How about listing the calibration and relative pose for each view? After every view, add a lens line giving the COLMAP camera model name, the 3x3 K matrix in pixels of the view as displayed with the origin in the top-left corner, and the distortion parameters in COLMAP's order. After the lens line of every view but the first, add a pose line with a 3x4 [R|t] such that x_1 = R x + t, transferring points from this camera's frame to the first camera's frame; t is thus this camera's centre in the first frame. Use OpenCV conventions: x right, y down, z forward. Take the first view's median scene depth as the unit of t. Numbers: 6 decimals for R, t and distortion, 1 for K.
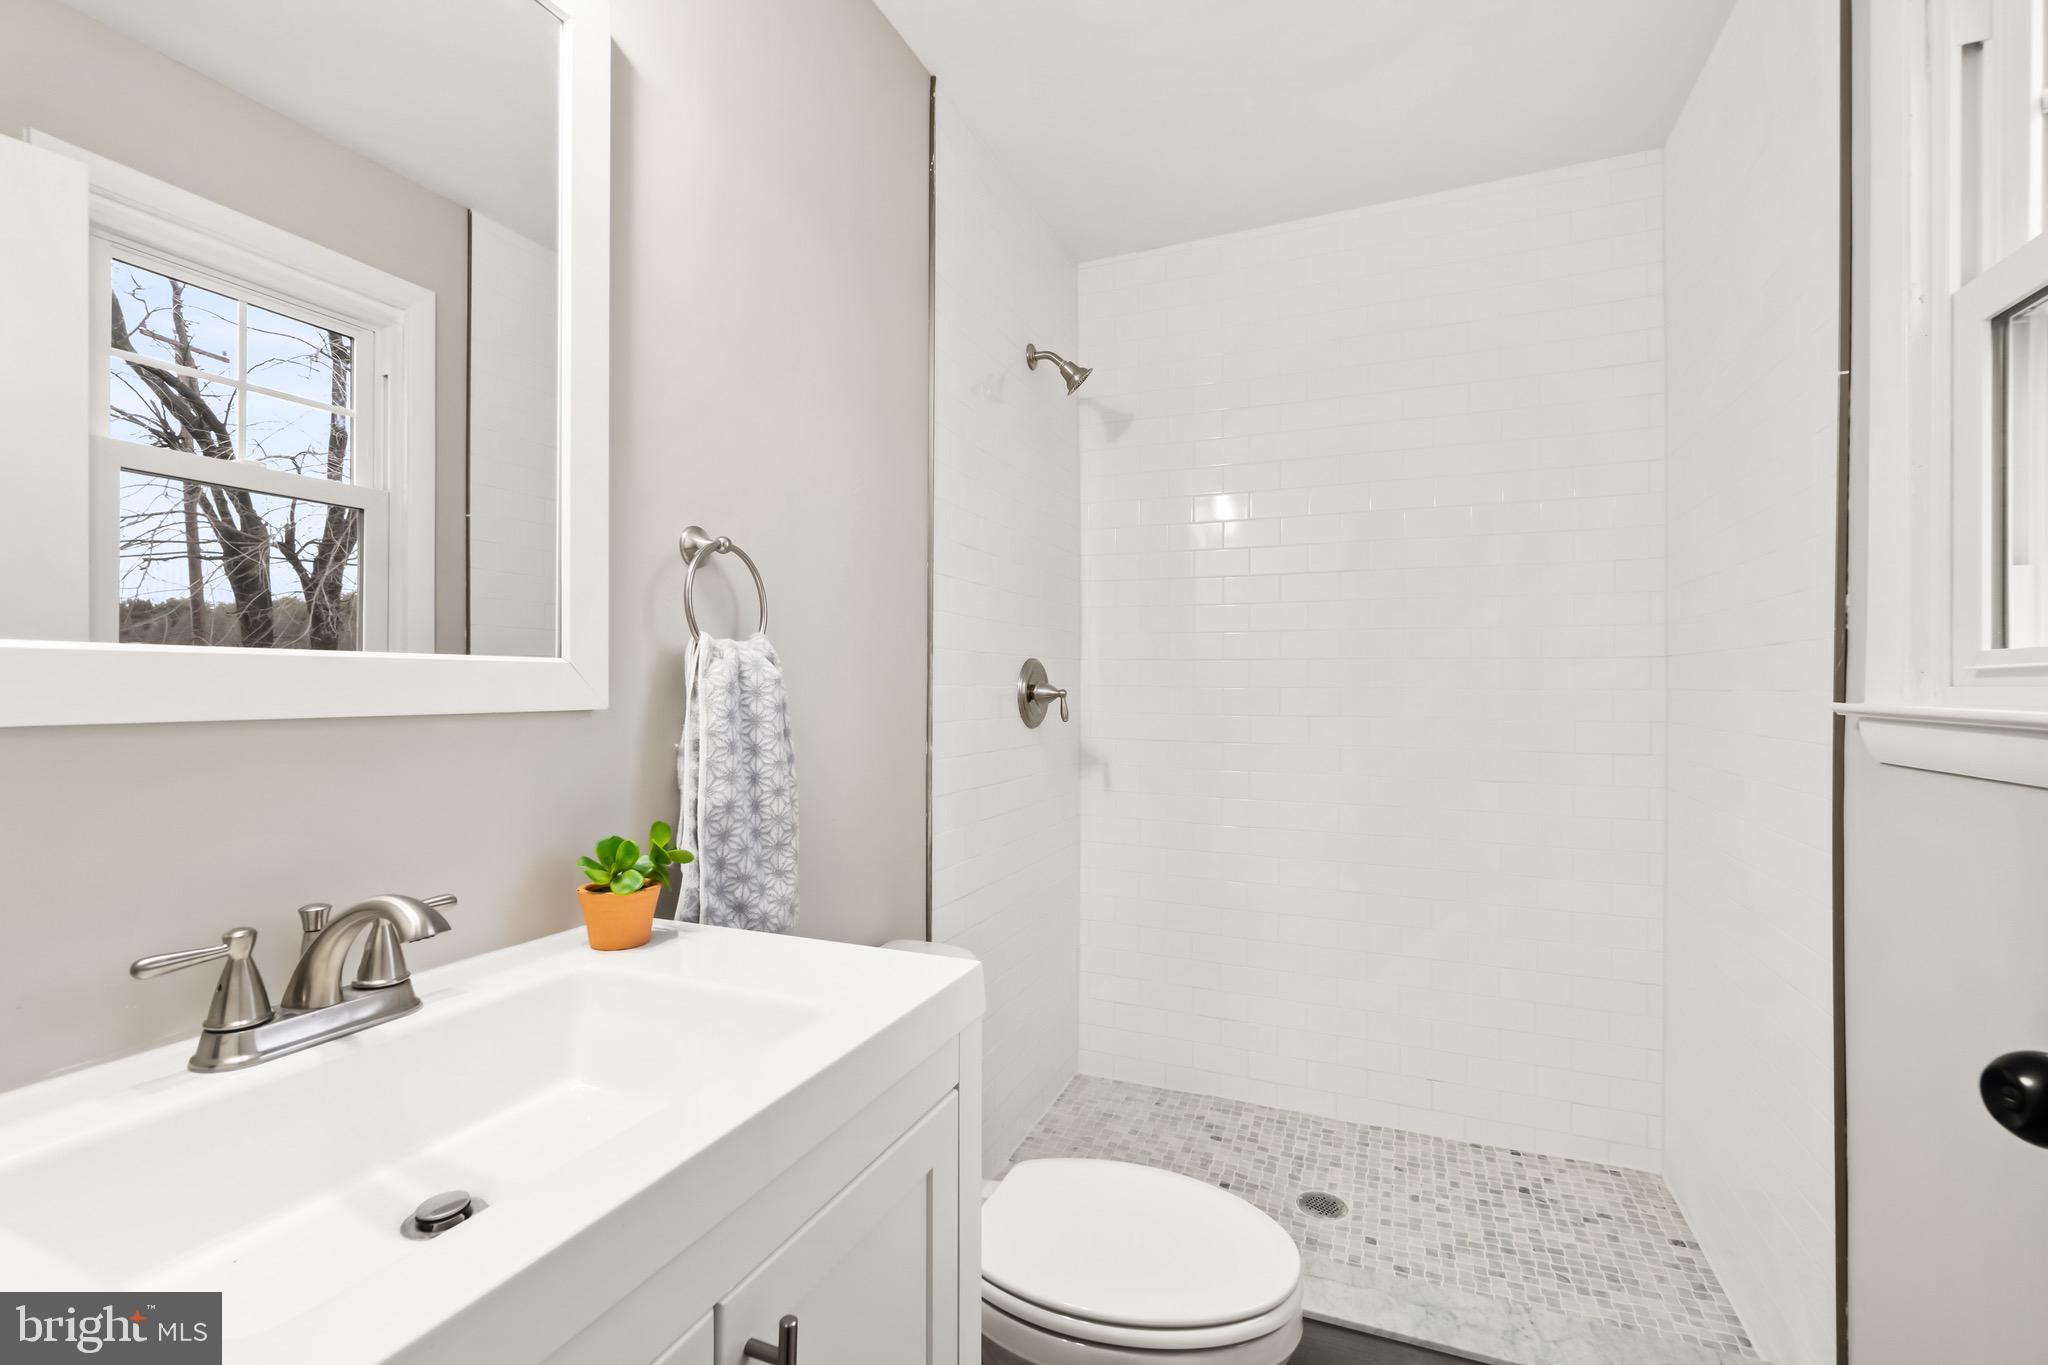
lens RADIAL K [[880.1, 0, 994.6], [0, 880.1, 688.1], [0, 0, 1]] dist [-0.002325, -0.000421]
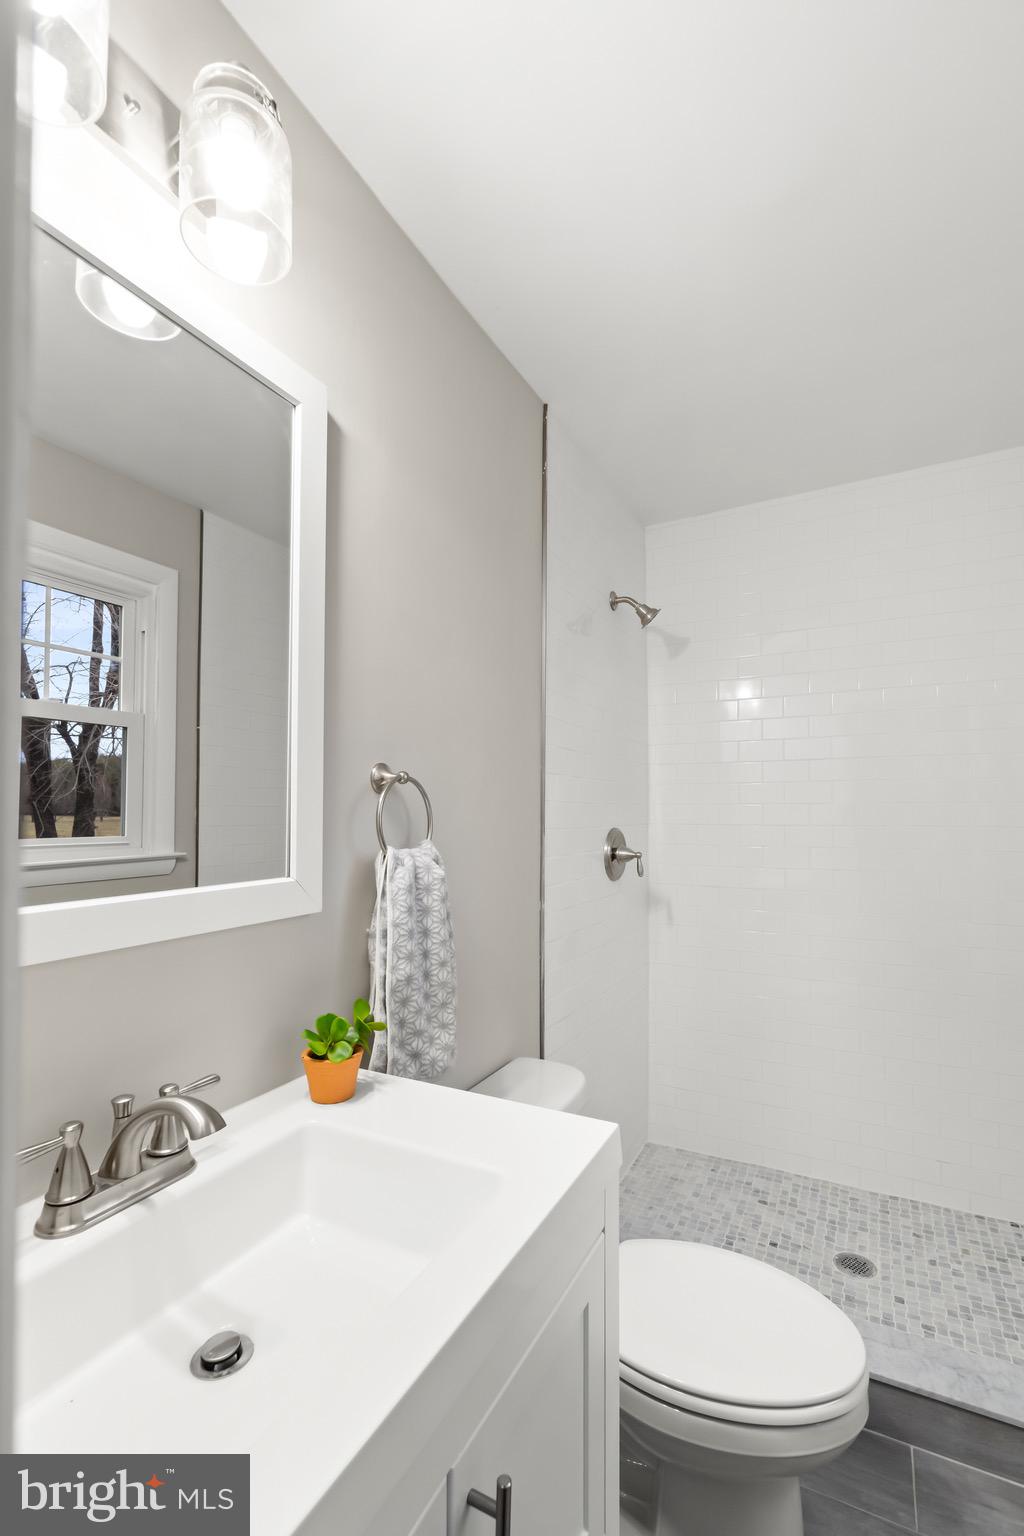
lens RADIAL K [[660.0, 0, 513.8], [0, 660.0, 804.3], [0, 0, 1]] dist [-0.002325, -0.000421]
pose [[0.997063, -0.011420, -0.075731, -0.064169], [0.009253, 0.999539, -0.028914, -0.085792], [0.076026, 0.028128, 0.996709, 0.031326]]
